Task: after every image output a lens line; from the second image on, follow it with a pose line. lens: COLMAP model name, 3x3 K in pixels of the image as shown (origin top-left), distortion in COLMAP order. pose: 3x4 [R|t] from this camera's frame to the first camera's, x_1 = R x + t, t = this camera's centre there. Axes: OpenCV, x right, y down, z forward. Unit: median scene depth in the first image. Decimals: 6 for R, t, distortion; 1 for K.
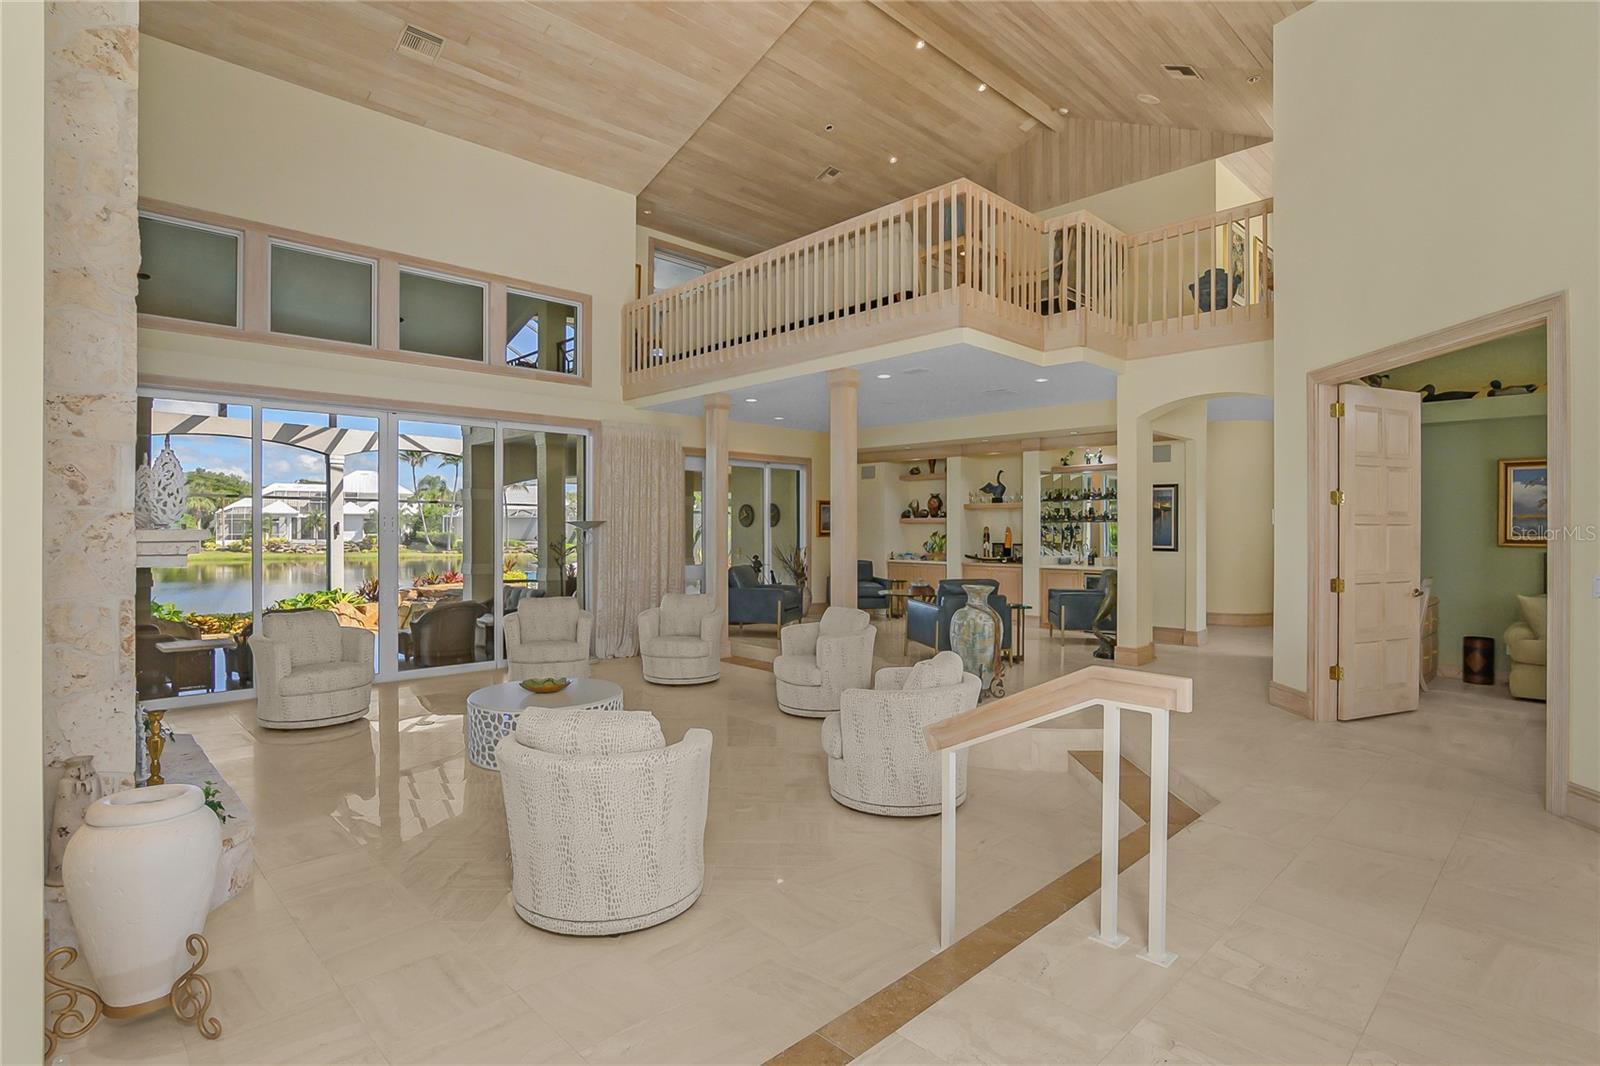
lens RADIAL K [[803.5, 0, 799.6], [0, 803.5, 529.9], [0, 0, 1]] dist [-0.001421, -0.000095]
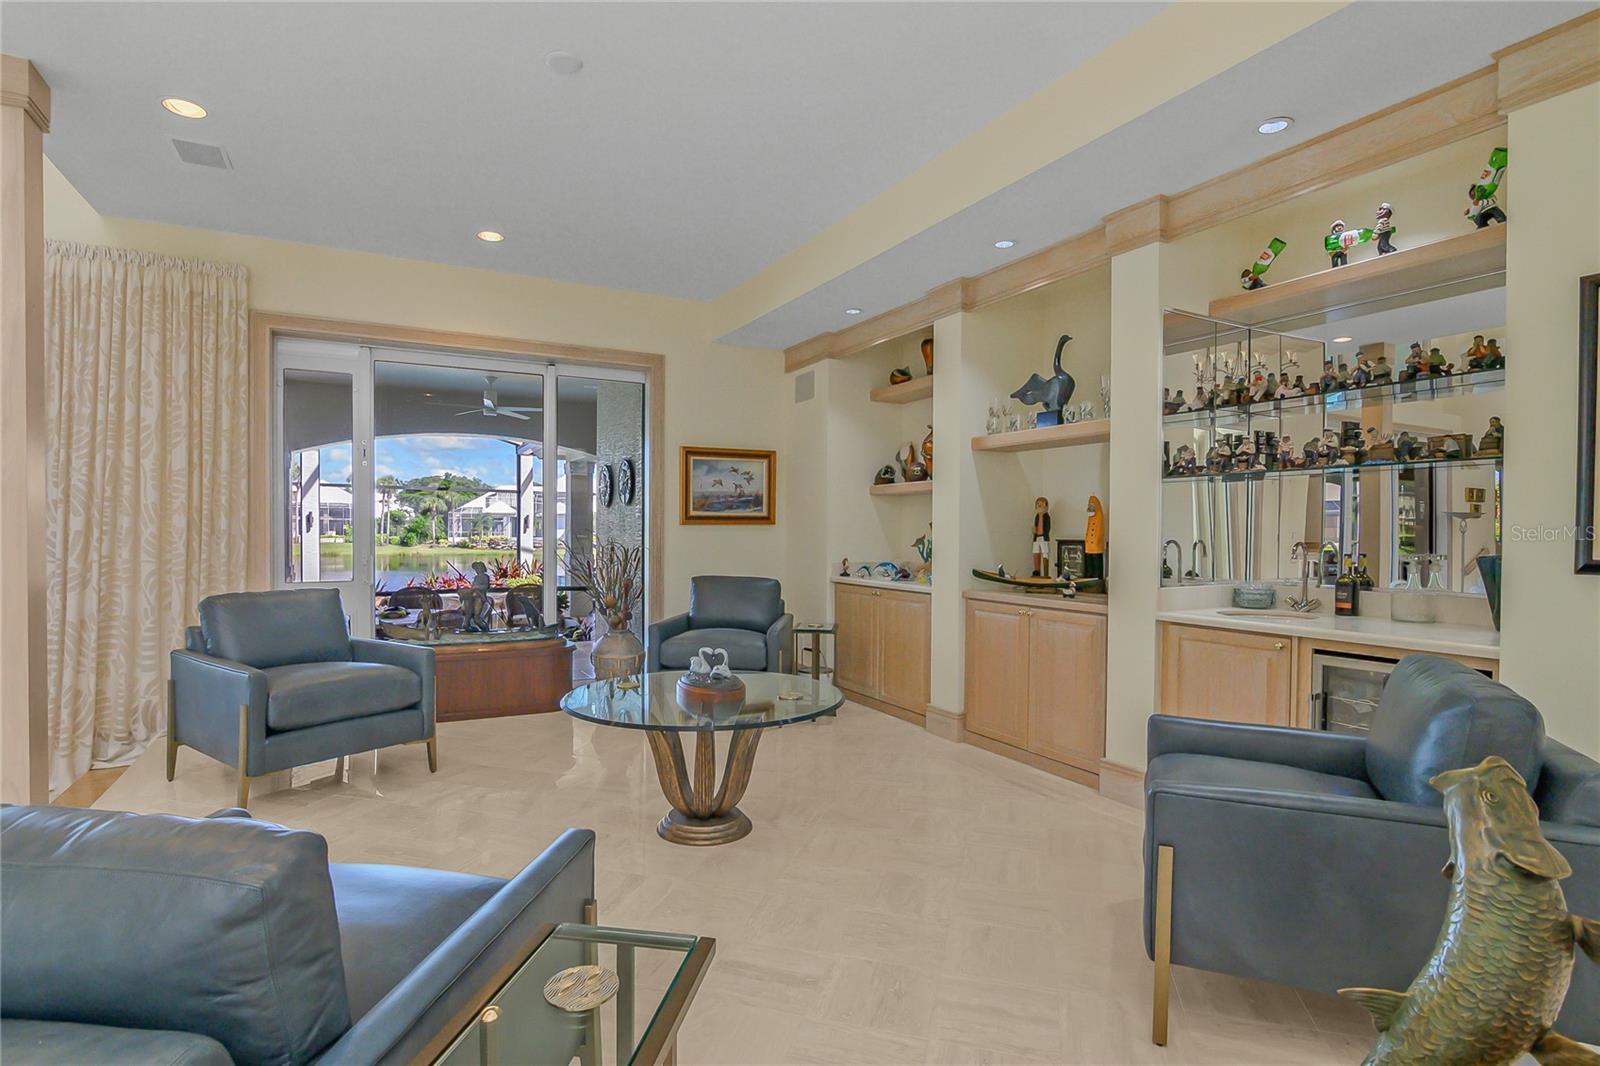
lens RADIAL K [[803.5, 0, 793.3], [0, 803.5, 531.0], [0, 0, 1]] dist [-0.001421, -0.000095]
pose [[0.955254, 0.005862, -0.295728, 0.235771], [-0.006347, 0.999980, -0.000681, 0.013169], [0.295718, 0.002527, 0.955272, 0.609423]]
